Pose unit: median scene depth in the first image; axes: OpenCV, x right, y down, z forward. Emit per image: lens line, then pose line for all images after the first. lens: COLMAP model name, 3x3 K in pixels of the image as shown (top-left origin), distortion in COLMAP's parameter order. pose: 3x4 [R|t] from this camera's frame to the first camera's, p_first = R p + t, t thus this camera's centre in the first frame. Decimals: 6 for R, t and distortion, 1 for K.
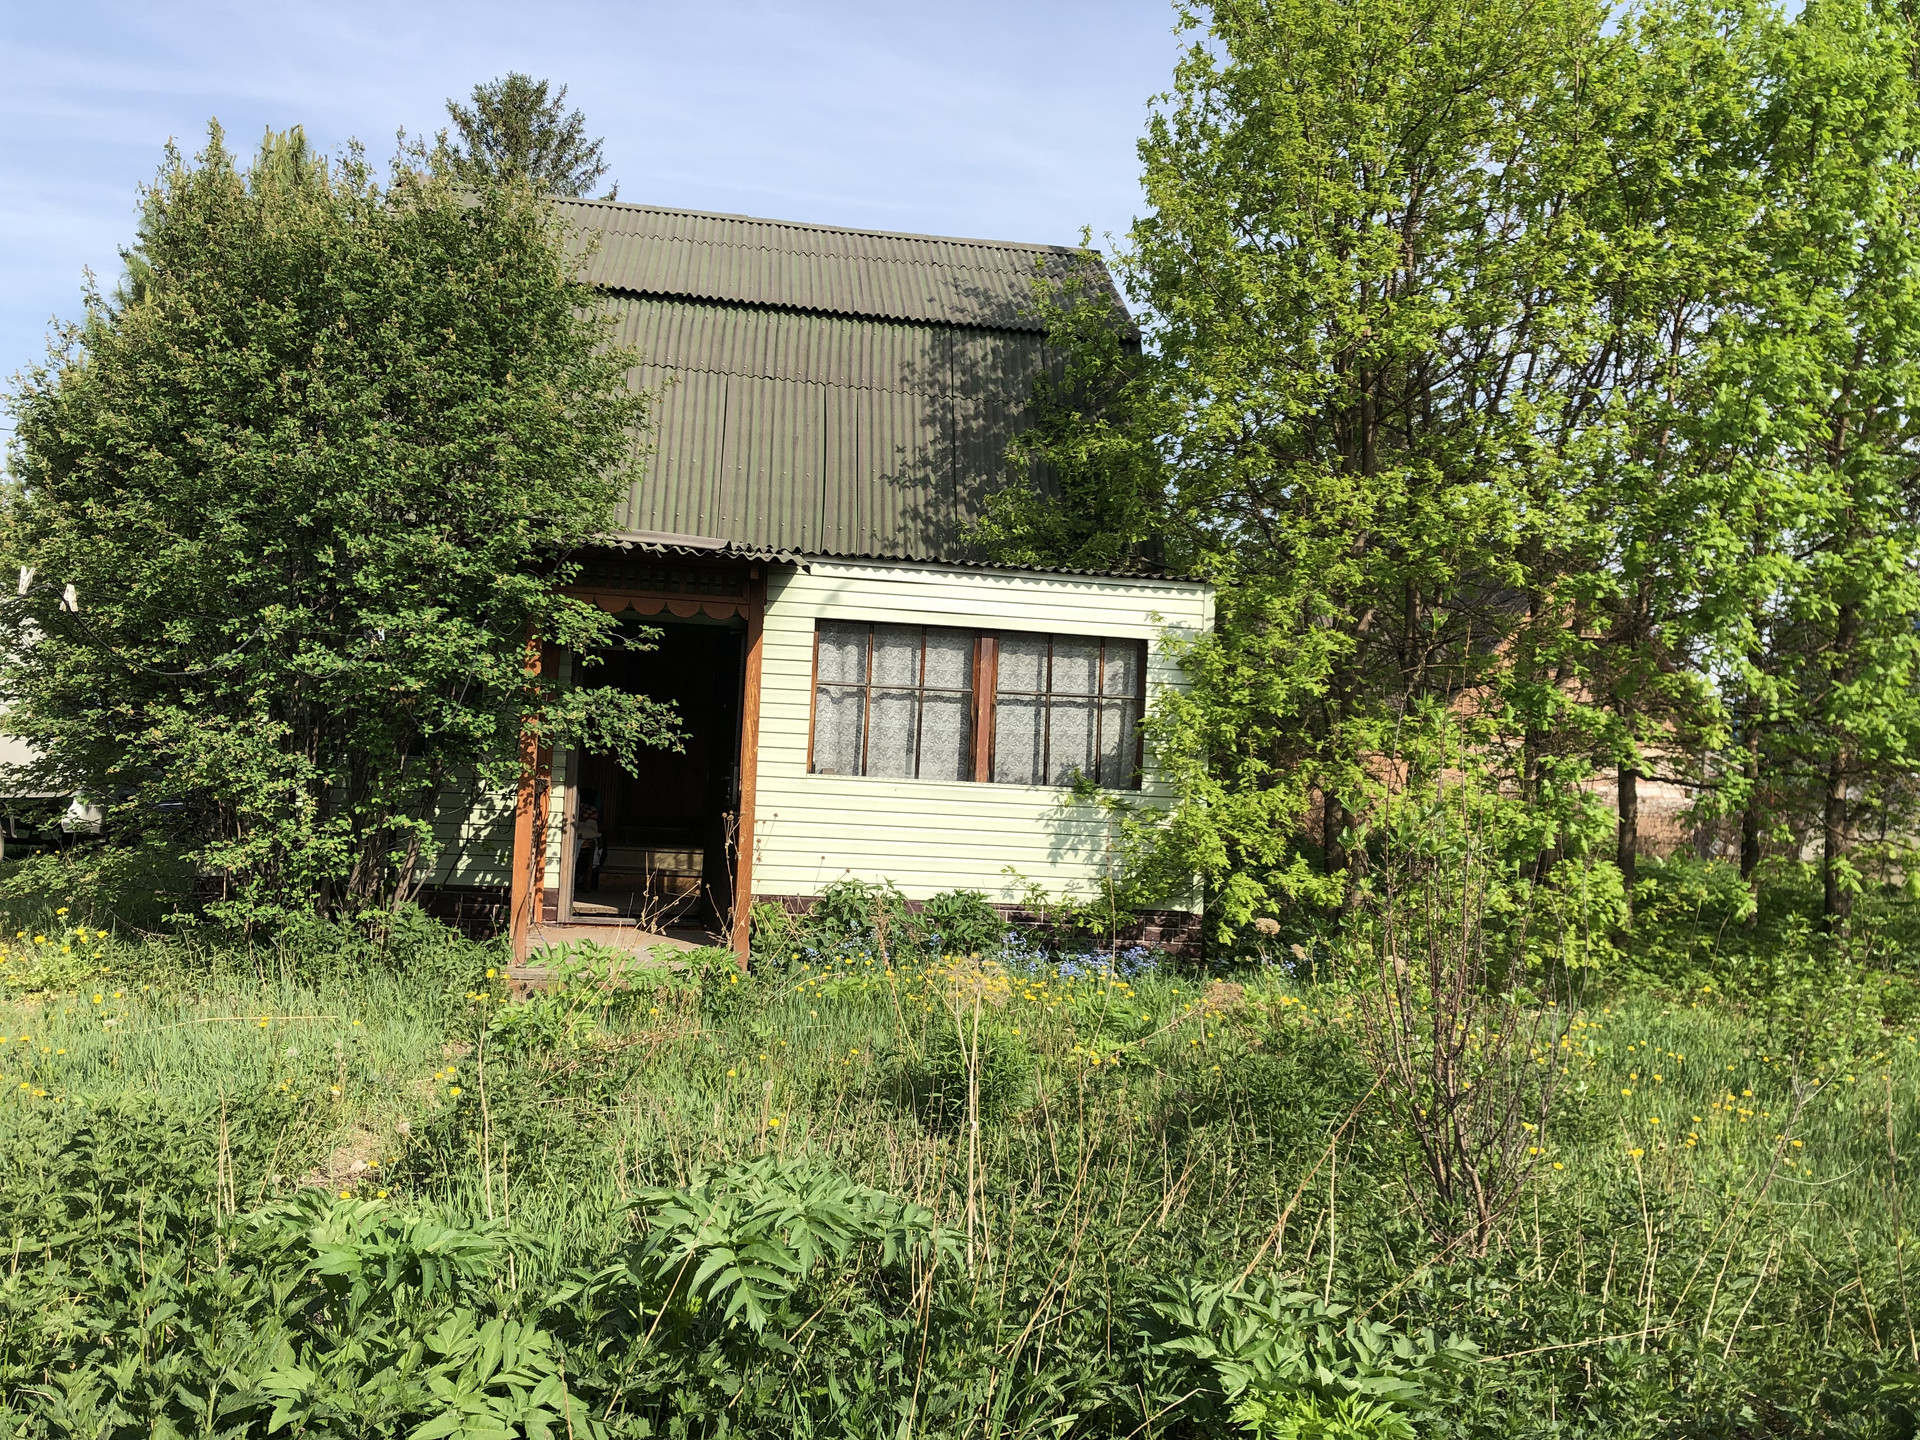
lens RADIAL K [[1571.2, 0, 960.0], [0, 1571.2, 720.0], [0, 0, 1]] dist [-0.000210, 0.000057]
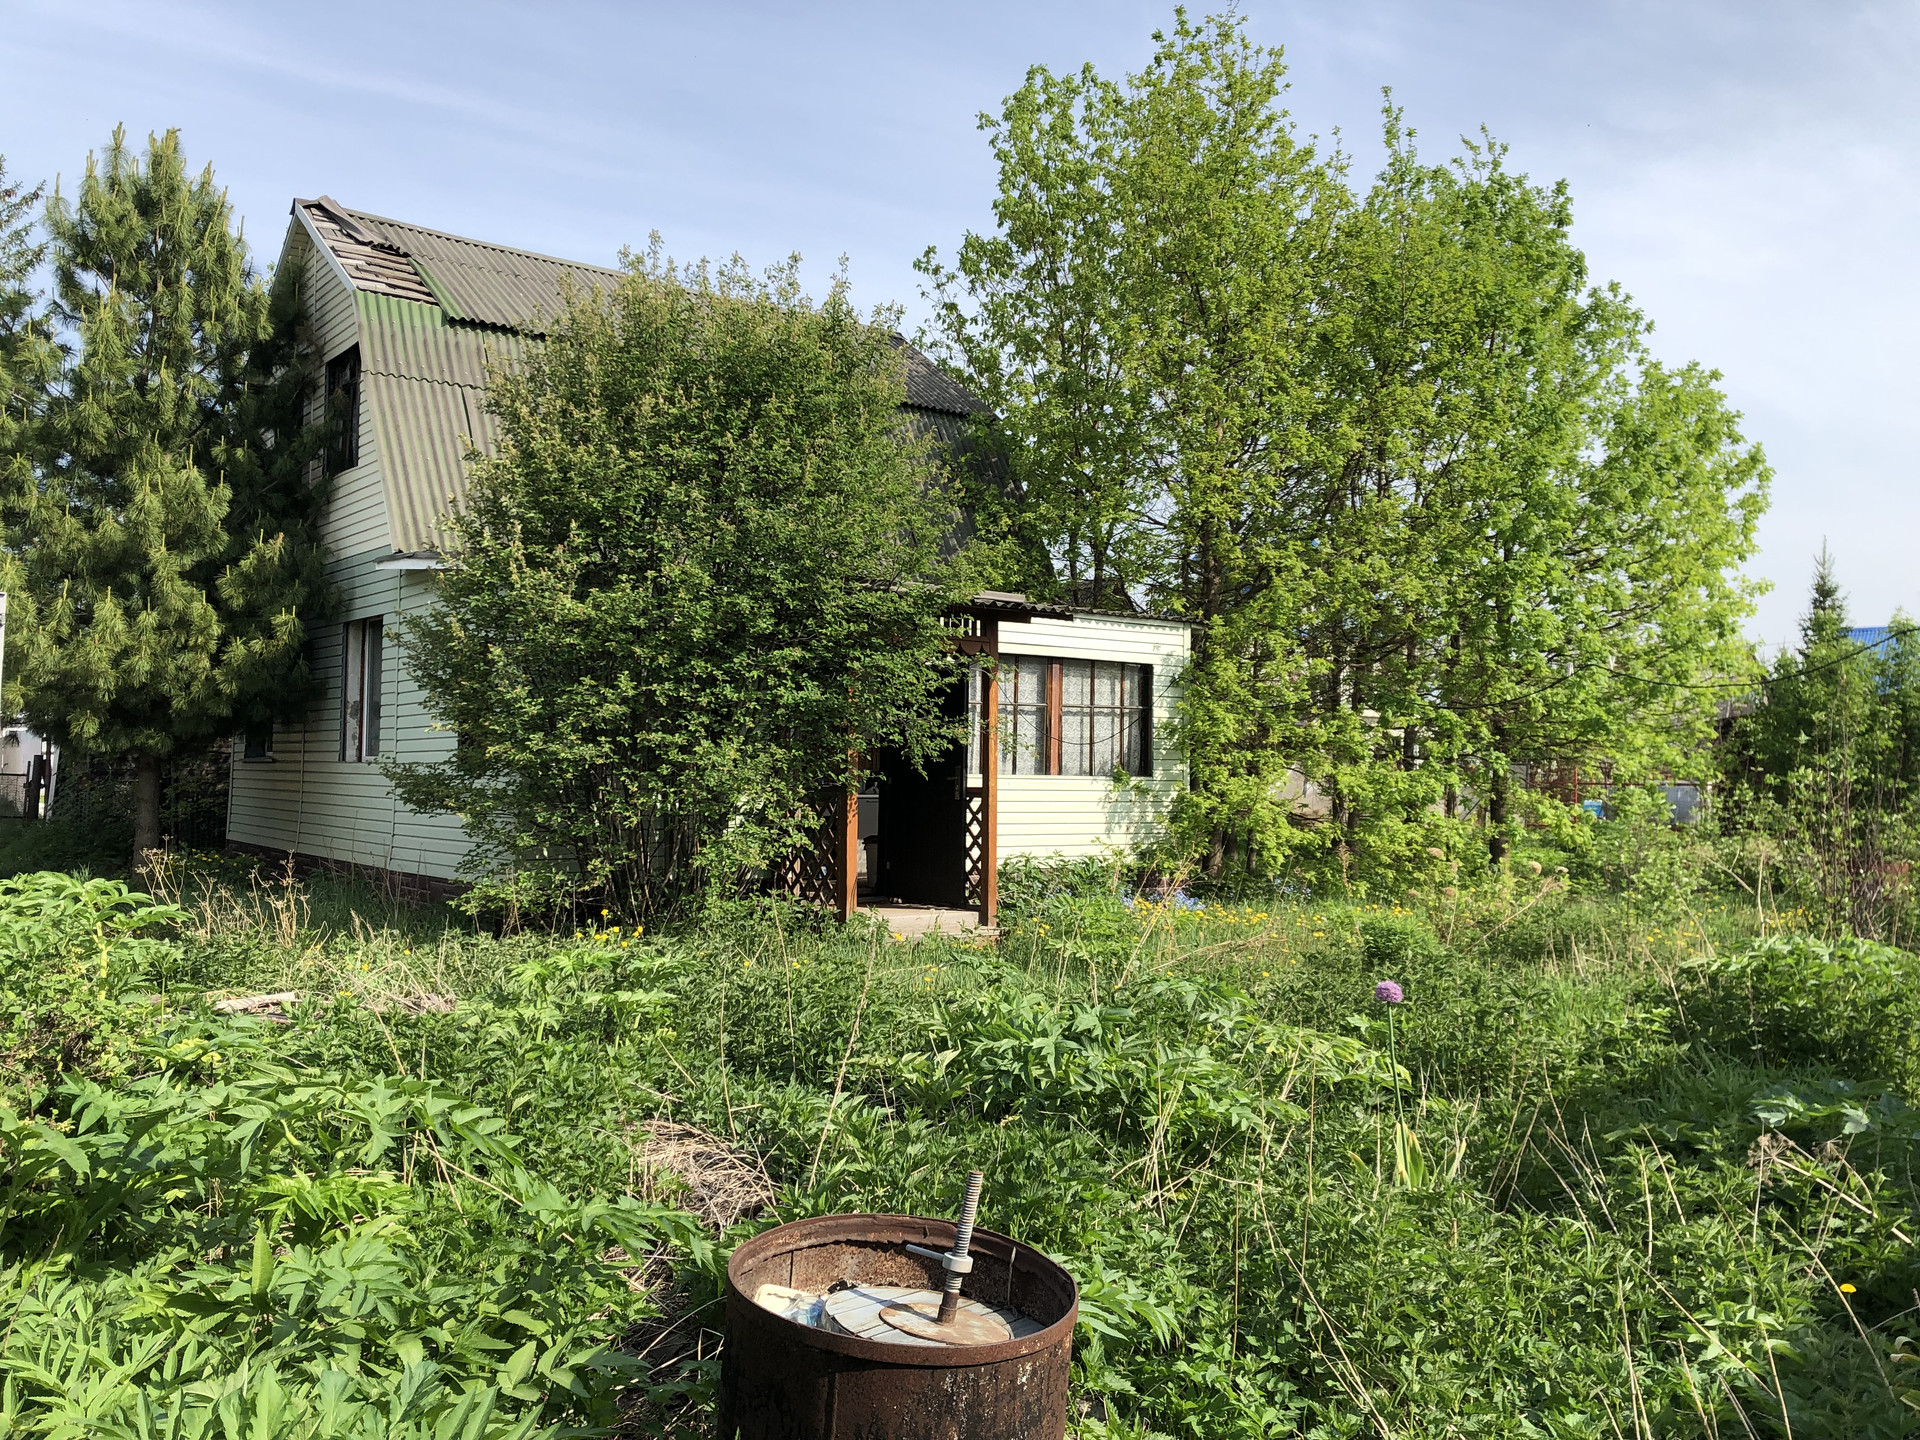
lens RADIAL K [[1571.2, 0, 960.0], [0, 1571.2, 720.0], [0, 0, 1]] dist [-0.000210, 0.000057]
pose [[0.880251, -0.023563, 0.473923, -0.660768], [0.021938, 0.999719, 0.008959, -0.019443], [-0.474001, 0.002511, 0.880521, -0.097424]]
